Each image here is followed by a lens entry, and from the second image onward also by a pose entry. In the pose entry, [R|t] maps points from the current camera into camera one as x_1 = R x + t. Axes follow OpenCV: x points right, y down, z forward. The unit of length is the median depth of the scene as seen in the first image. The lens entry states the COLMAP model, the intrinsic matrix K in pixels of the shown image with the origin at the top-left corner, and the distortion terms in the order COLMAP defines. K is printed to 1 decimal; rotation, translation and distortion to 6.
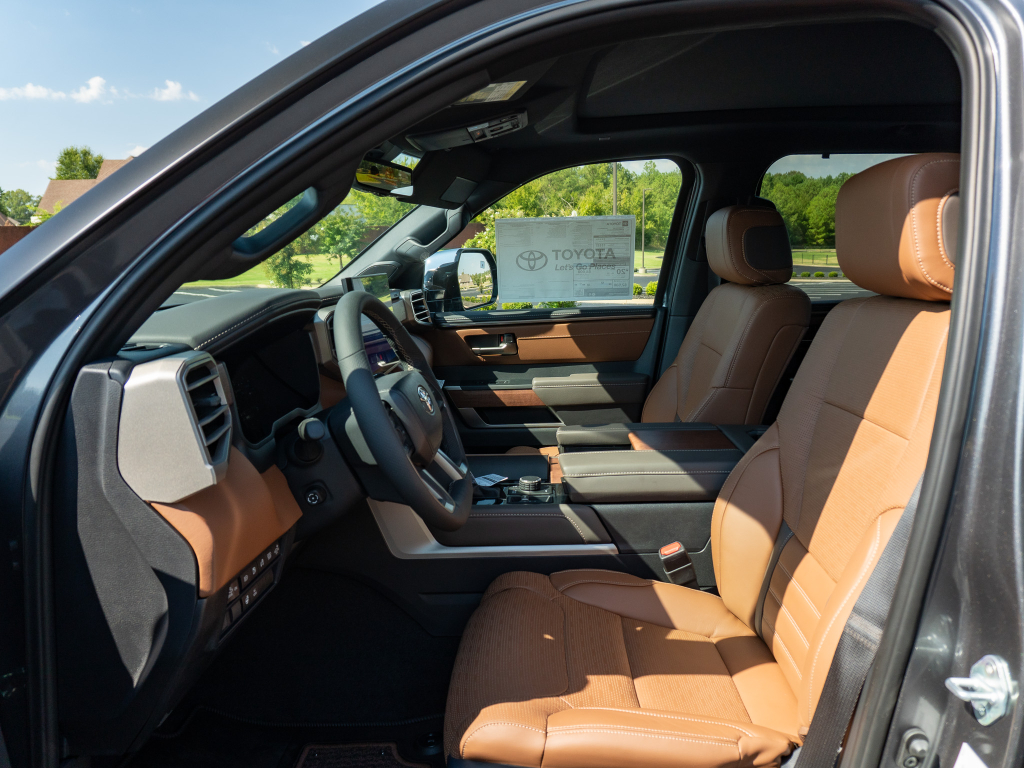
lens RADIAL K [[756.8, 0, 502.8], [0, 756.8, 402.3], [0, 0, 1]] dist [-0.051850, 0.002503]
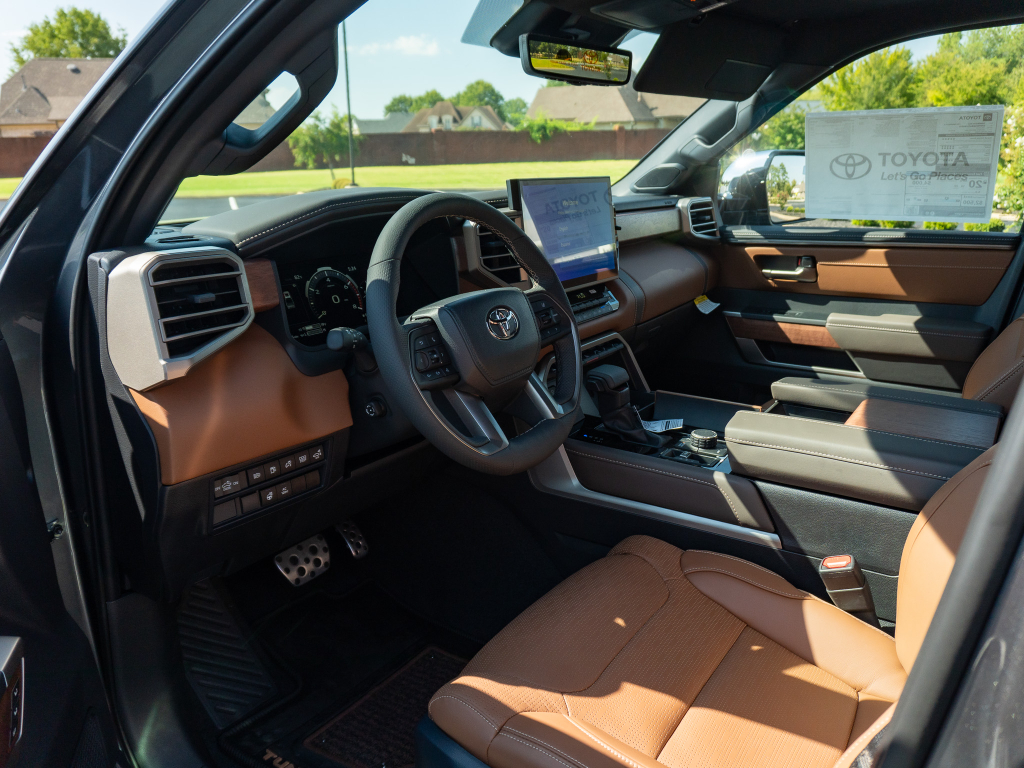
lens RADIAL K [[769.7, 0, 516.3], [0, 769.7, 384.4], [0, 0, 1]] dist [-0.009589, -0.004099]
pose [[0.853165, 0.161775, -0.495921, 0.176634], [-0.113398, 0.985478, 0.126389, -0.023047], [0.509166, -0.051595, 0.859120, 0.111404]]
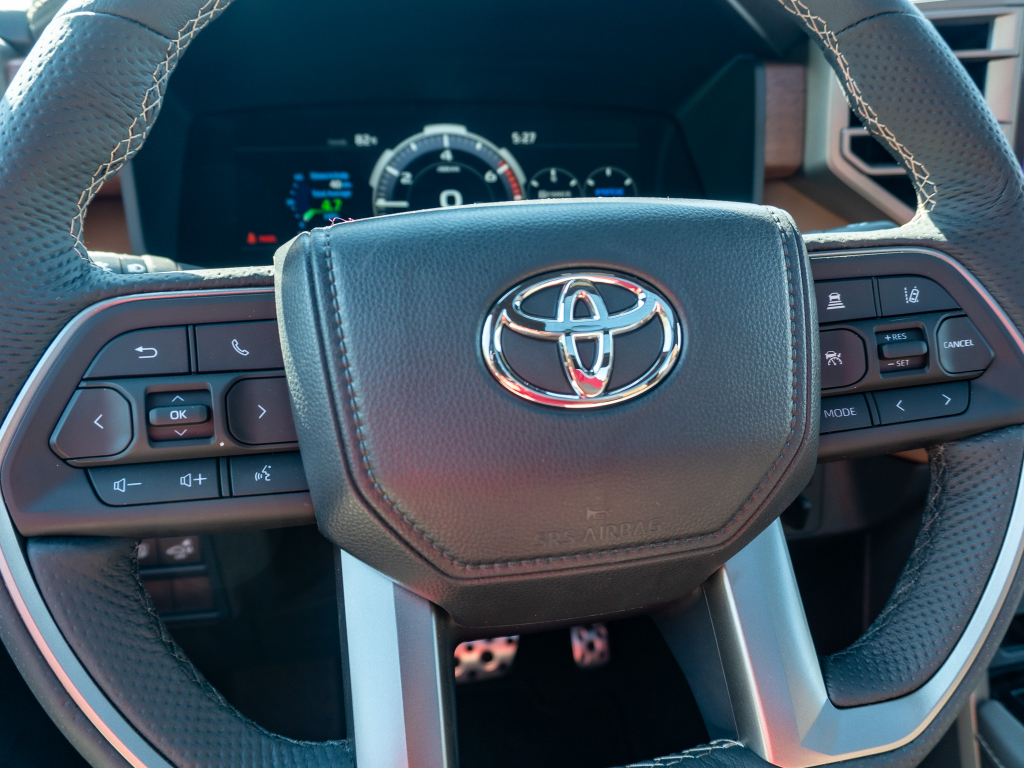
lens RADIAL K [[769.7, 0, 516.3], [0, 769.7, 384.4], [0, 0, 1]] dist [-0.009589, -0.004099]
pose [[0.254417, 0.365456, -0.895385, 0.041161], [-0.194856, 0.926234, 0.322680, -0.027418], [0.947261, 0.092376, 0.306861, 0.443856]]
